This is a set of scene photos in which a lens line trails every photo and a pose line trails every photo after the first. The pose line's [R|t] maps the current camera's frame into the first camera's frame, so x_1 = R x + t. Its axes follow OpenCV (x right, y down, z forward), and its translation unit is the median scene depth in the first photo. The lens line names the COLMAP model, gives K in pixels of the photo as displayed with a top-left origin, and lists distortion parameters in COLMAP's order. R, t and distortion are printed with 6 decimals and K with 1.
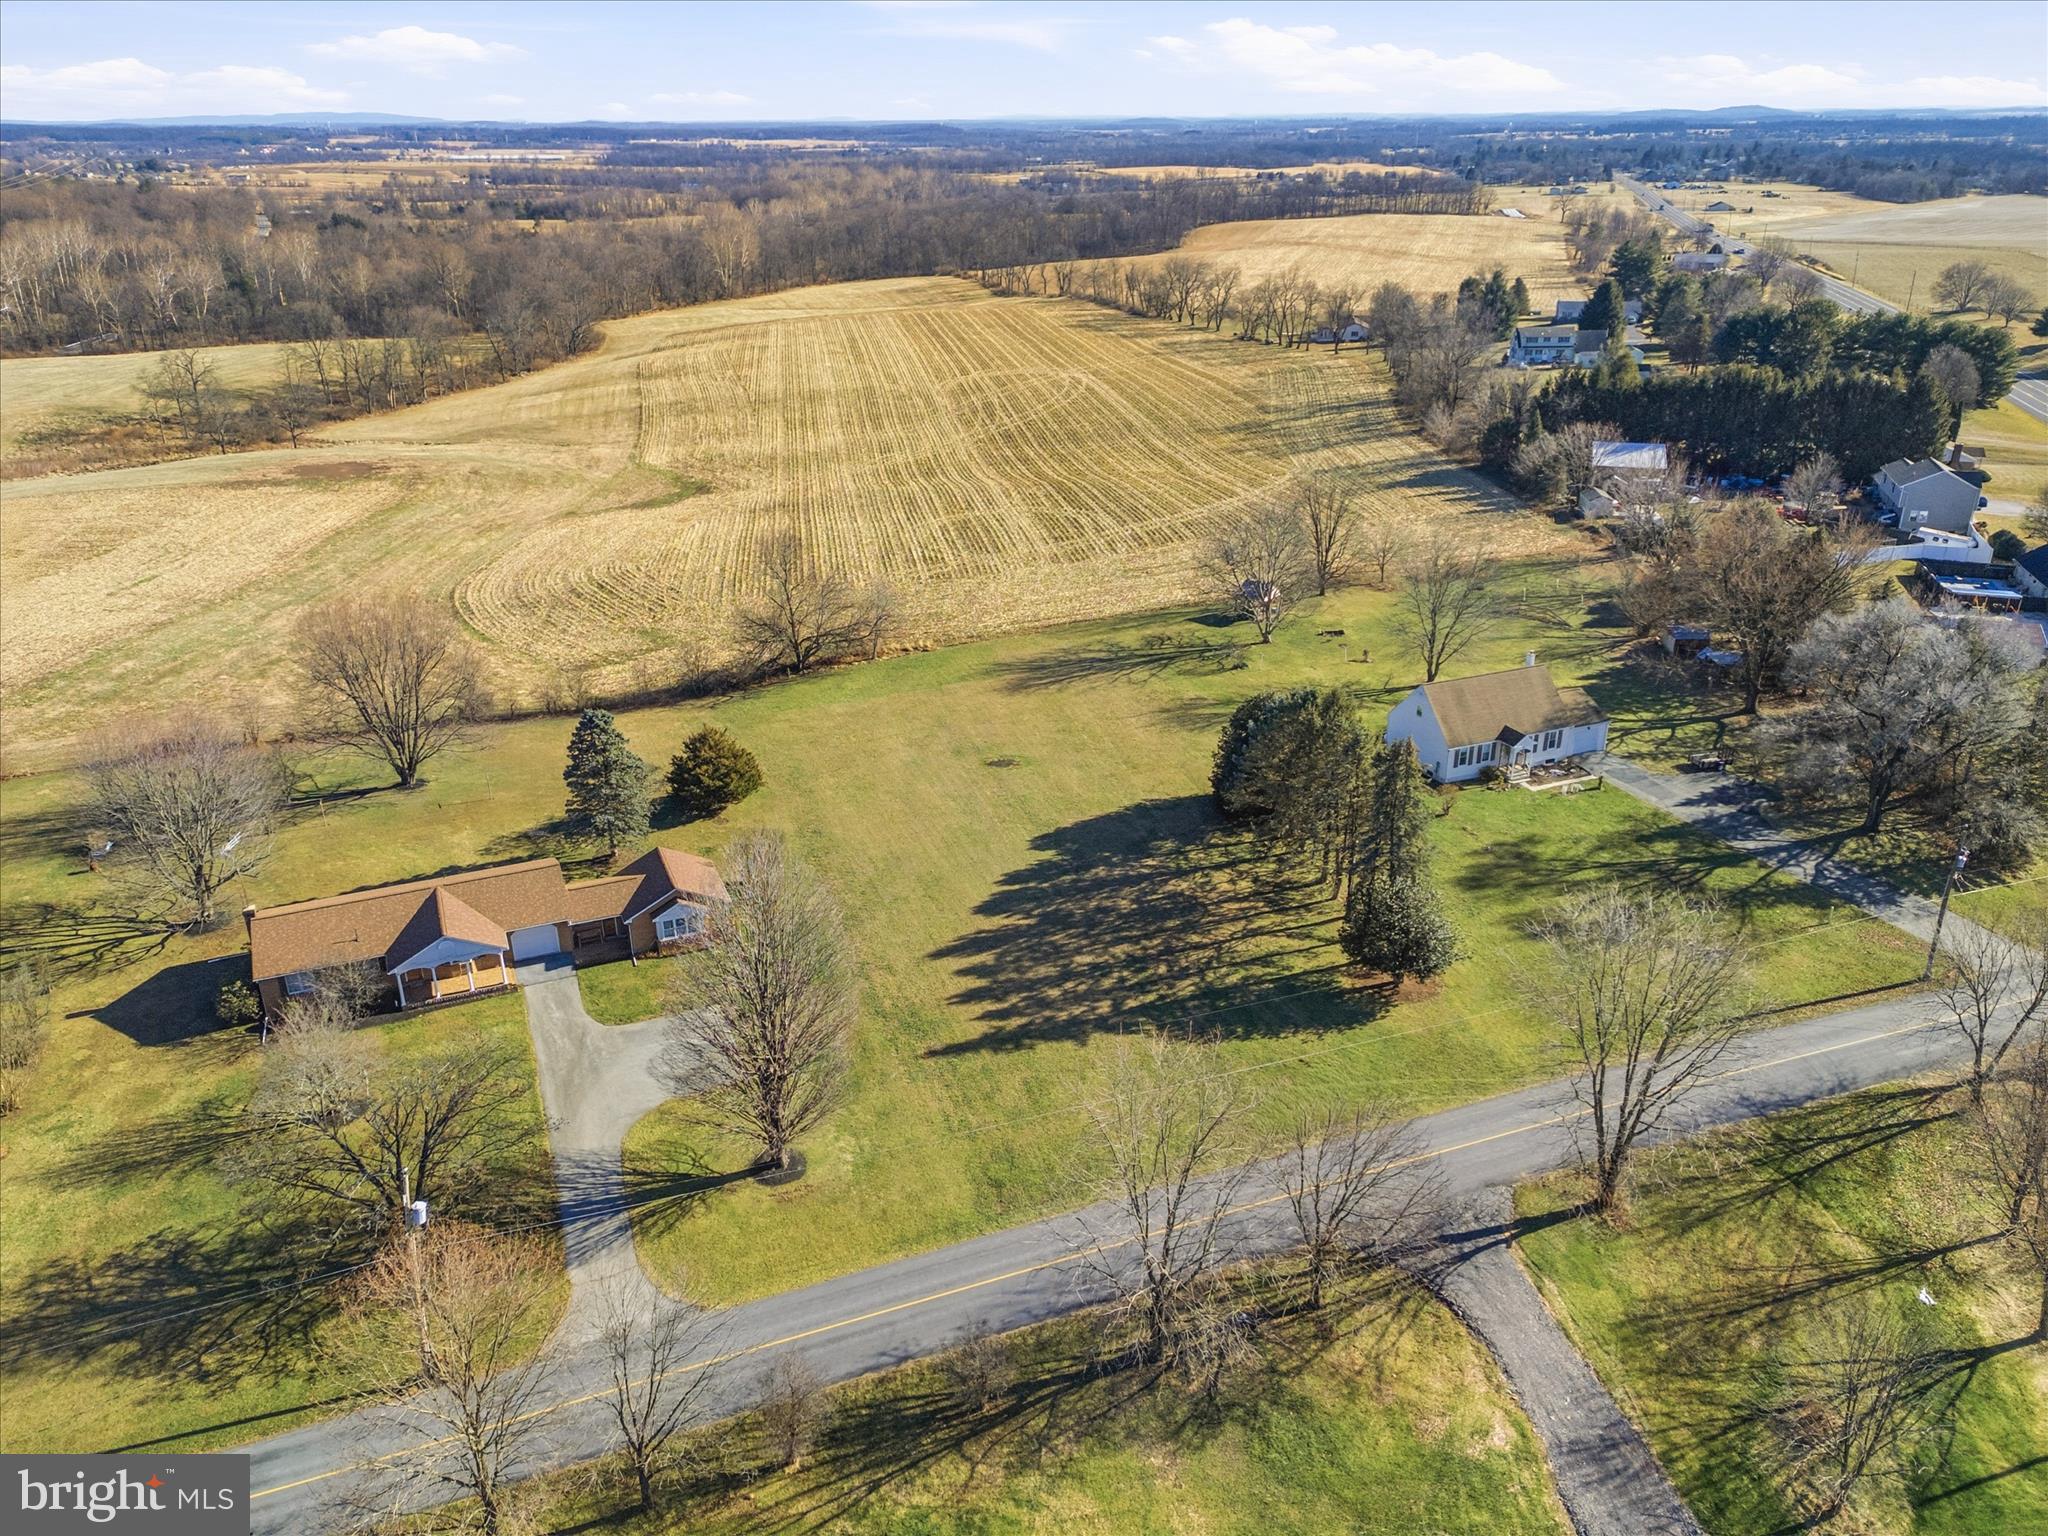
lens RADIAL K [[1497.5, 0, 1022.3], [0, 1497.5, 734.5], [0, 0, 1]] dist [0.074740, -0.062290]
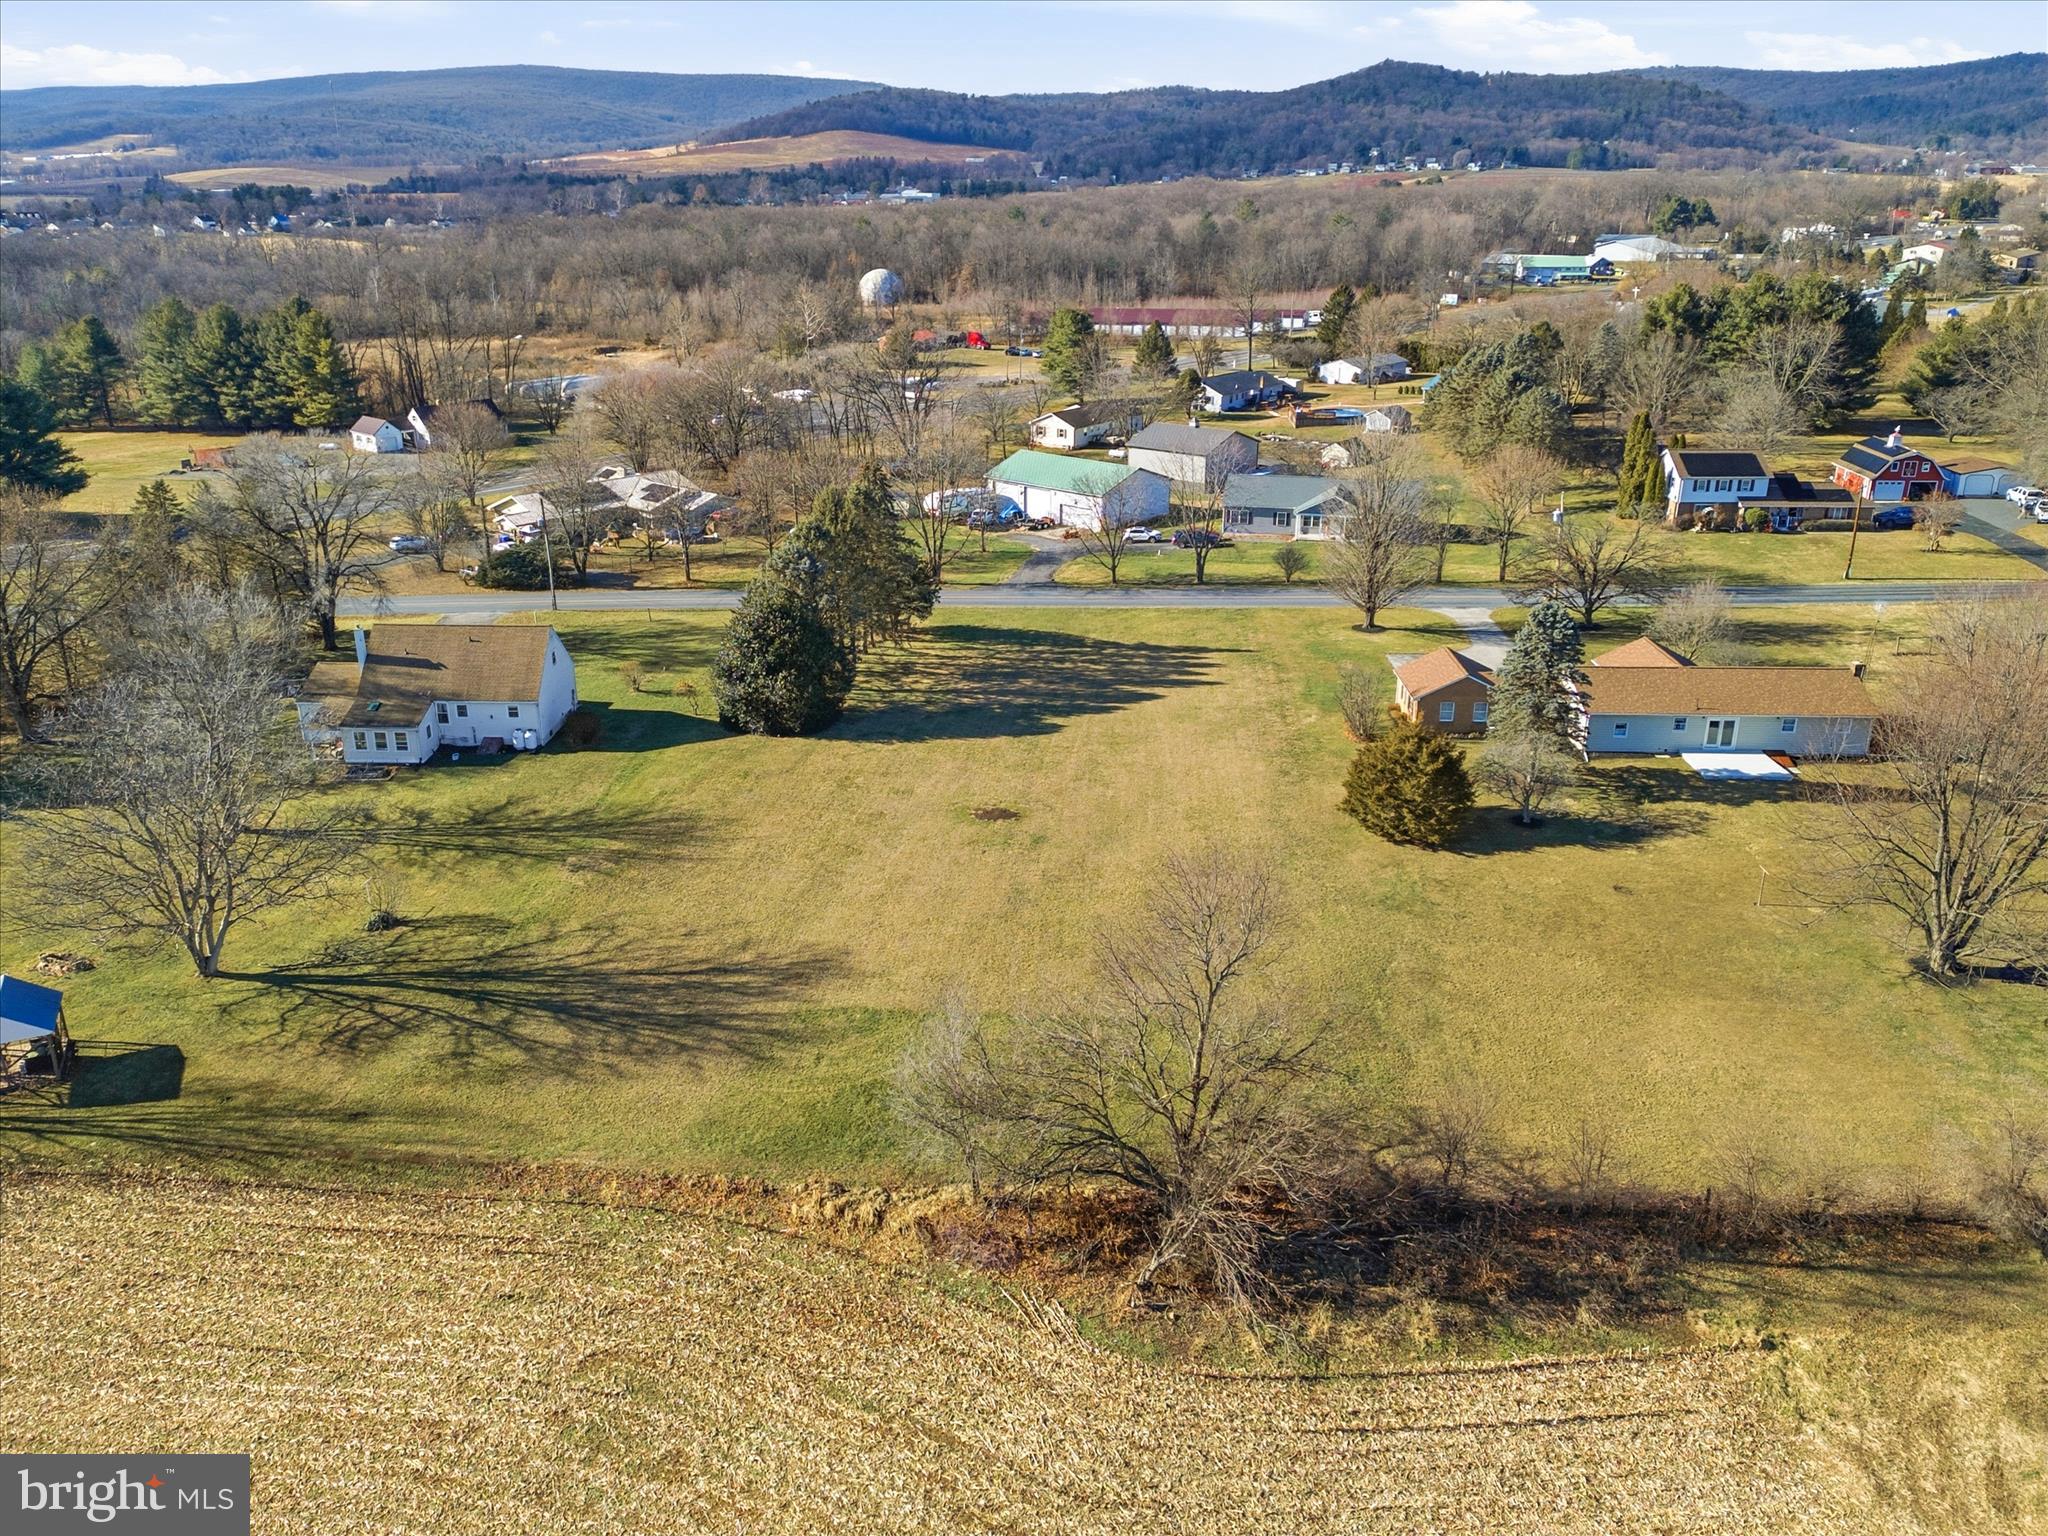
lens RADIAL K [[1567.8, 0, 972.7], [0, 1567.8, 744.2], [0, 0, 1]] dist [0.066557, -0.049954]
pose [[-0.903514, -0.135123, 0.406700, -0.253282], [0.174096, 0.751435, 0.636424, -0.406239], [-0.391604, 0.645822, -0.655408, 1.238690]]
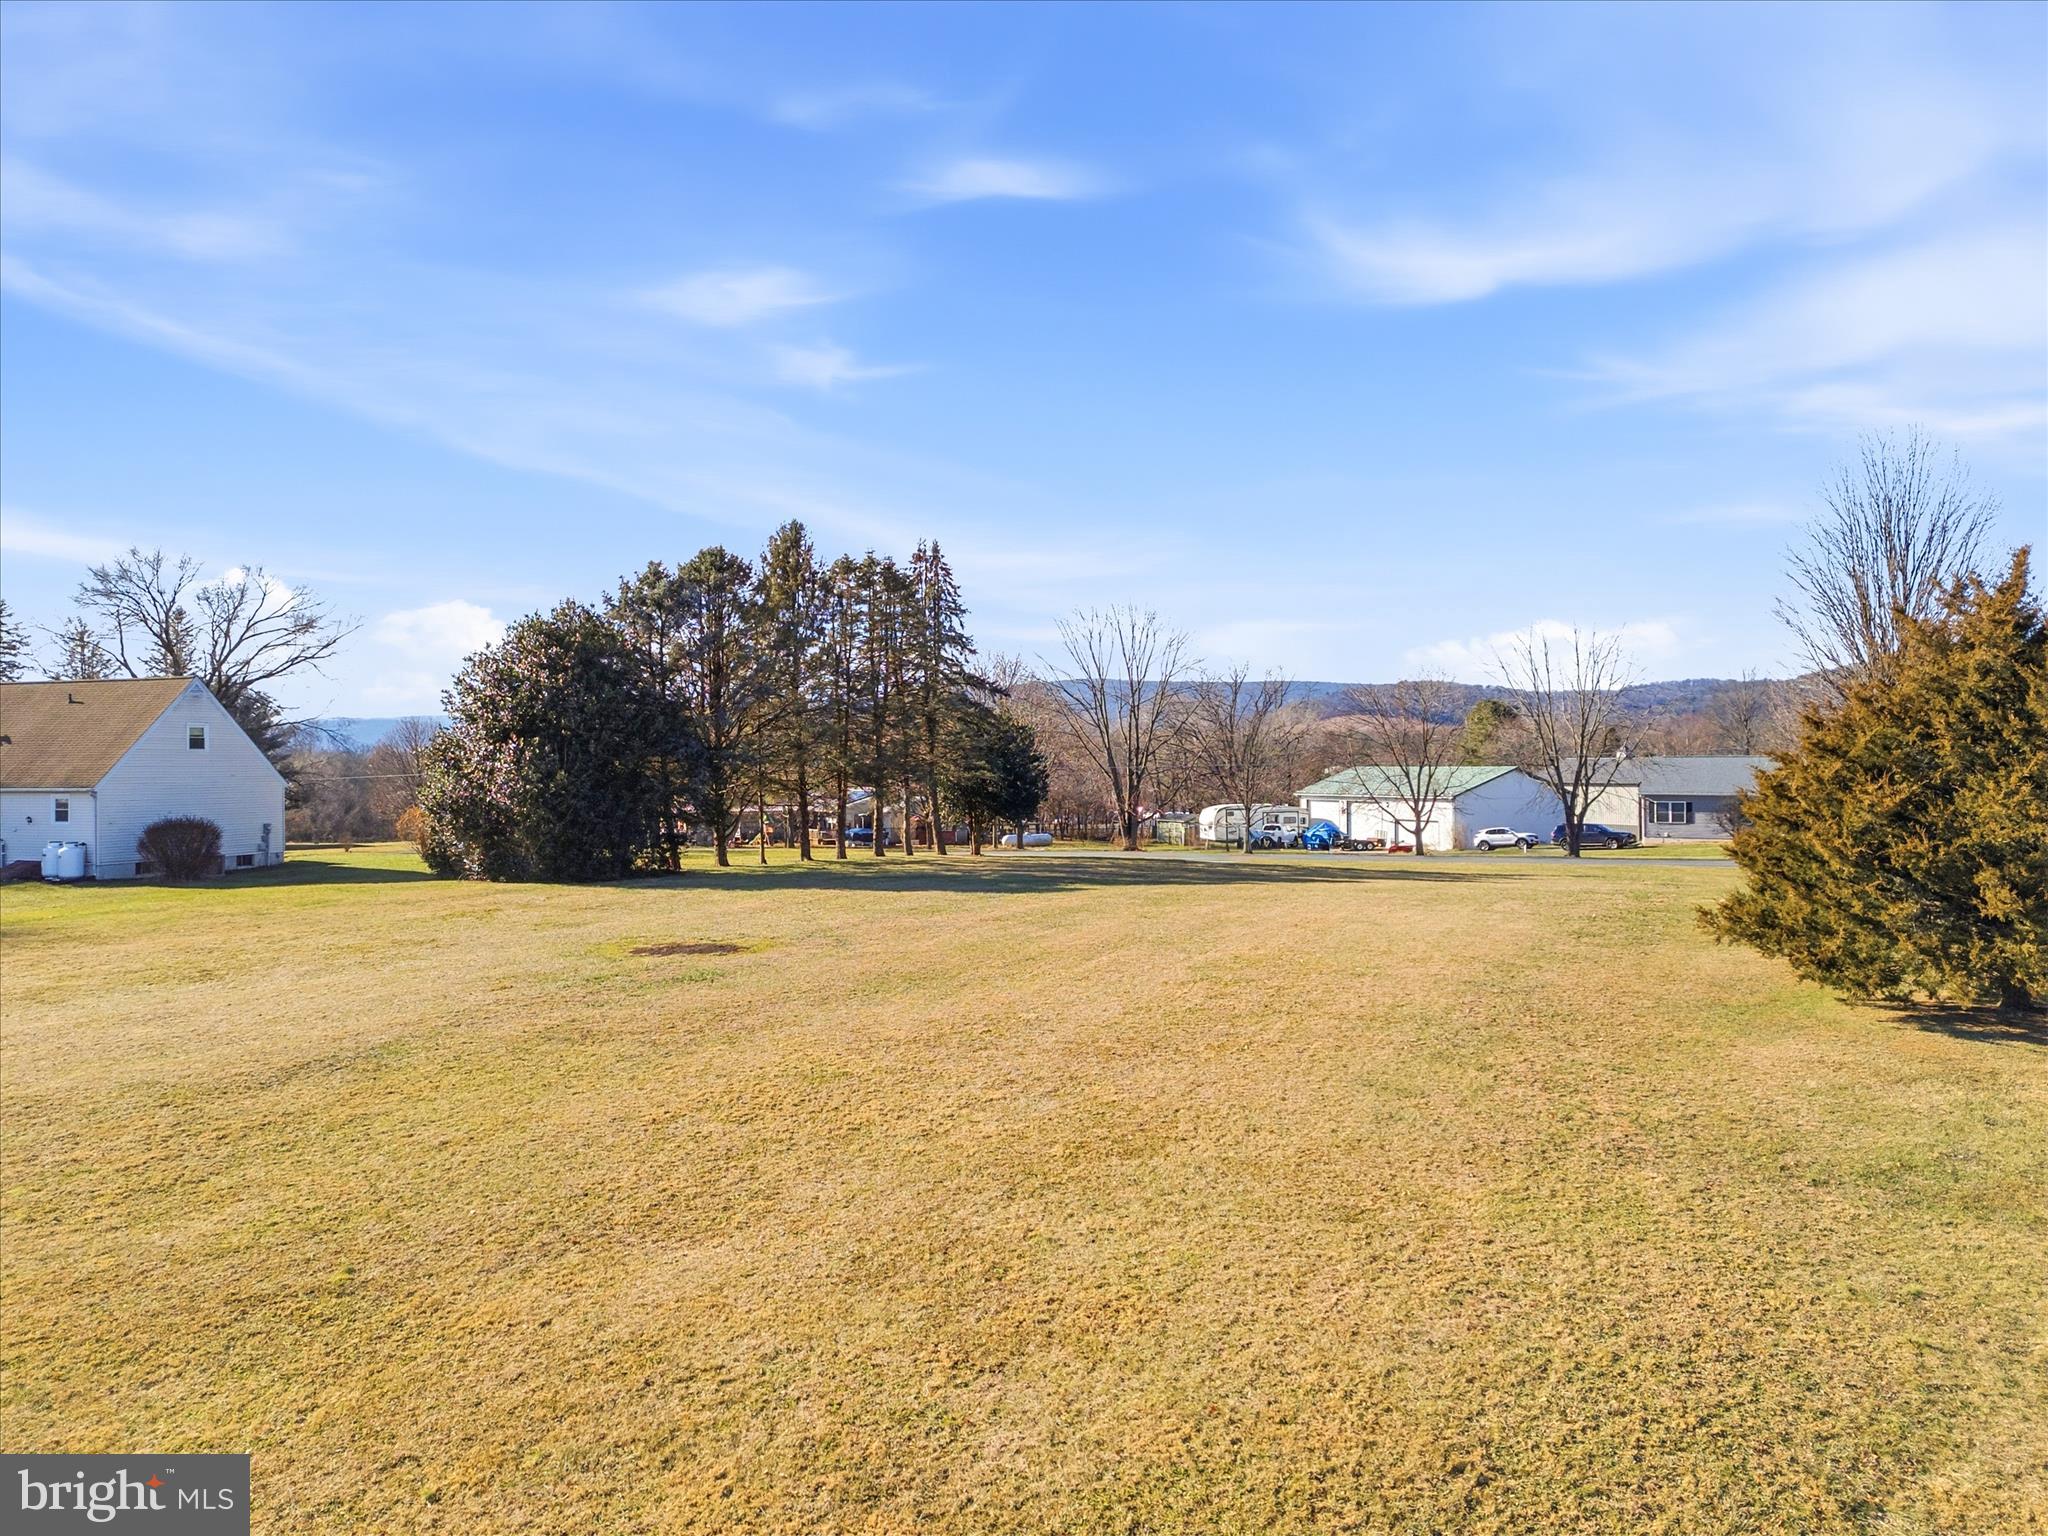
lens RADIAL K [[1497.5, 0, 1028.1], [0, 1497.5, 767.9], [0, 0, 1]] dist [0.074740, -0.062290]
pose [[-0.734895, 0.008870, 0.678123, -0.193172], [0.263952, 0.924813, 0.273953, -0.054123], [-0.624706, 0.380319, -0.681982, 0.949184]]
